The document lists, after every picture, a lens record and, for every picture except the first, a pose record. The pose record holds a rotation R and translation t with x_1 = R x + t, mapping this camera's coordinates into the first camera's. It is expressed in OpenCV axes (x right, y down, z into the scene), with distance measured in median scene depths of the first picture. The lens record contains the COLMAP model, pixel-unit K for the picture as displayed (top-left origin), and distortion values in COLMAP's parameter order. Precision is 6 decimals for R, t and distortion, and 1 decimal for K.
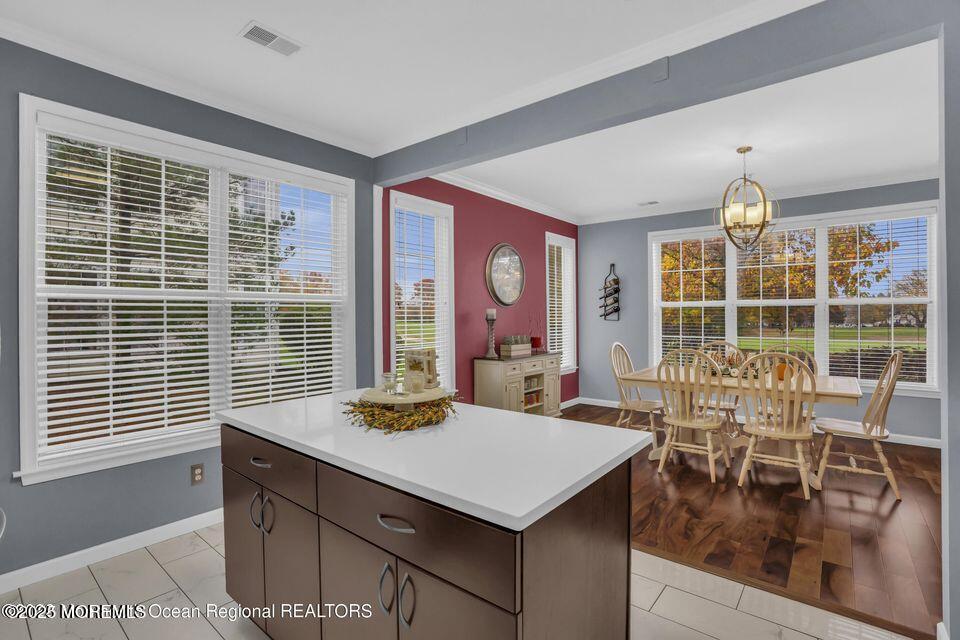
lens RADIAL K [[459.8, 0, 478.2], [0, 459.8, 315.8], [0, 0, 1]] dist [-0.036907, 0.000692]
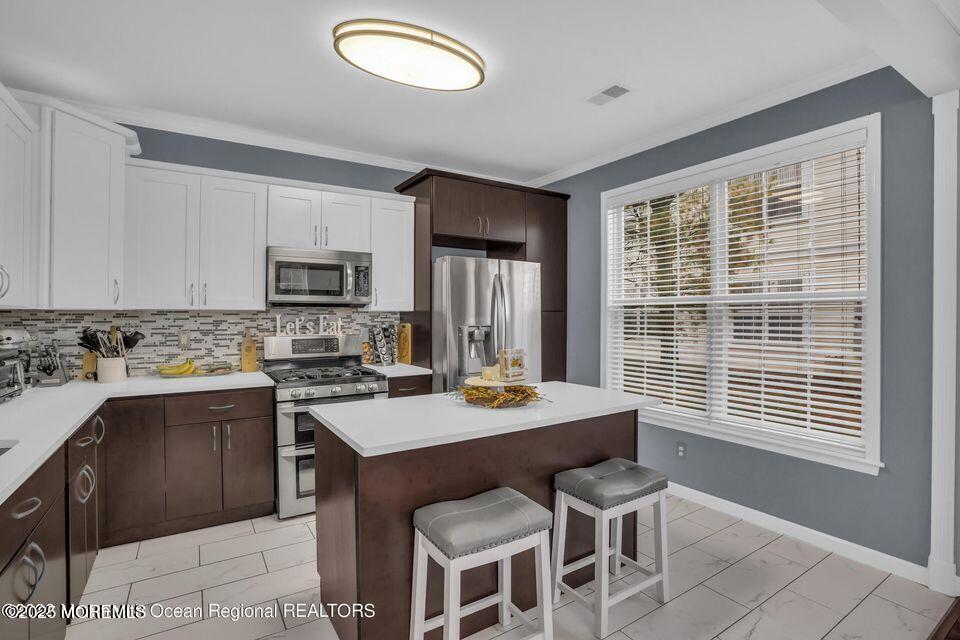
lens RADIAL K [[459.8, 0, 478.2], [0, 459.8, 315.8], [0, 0, 1]] dist [-0.036907, 0.000692]
pose [[-0.323079, 0.005666, -0.946355, 0.687111], [-0.001395, 0.999978, 0.006464, -0.012656], [0.946371, 0.003409, -0.323064, 0.880210]]
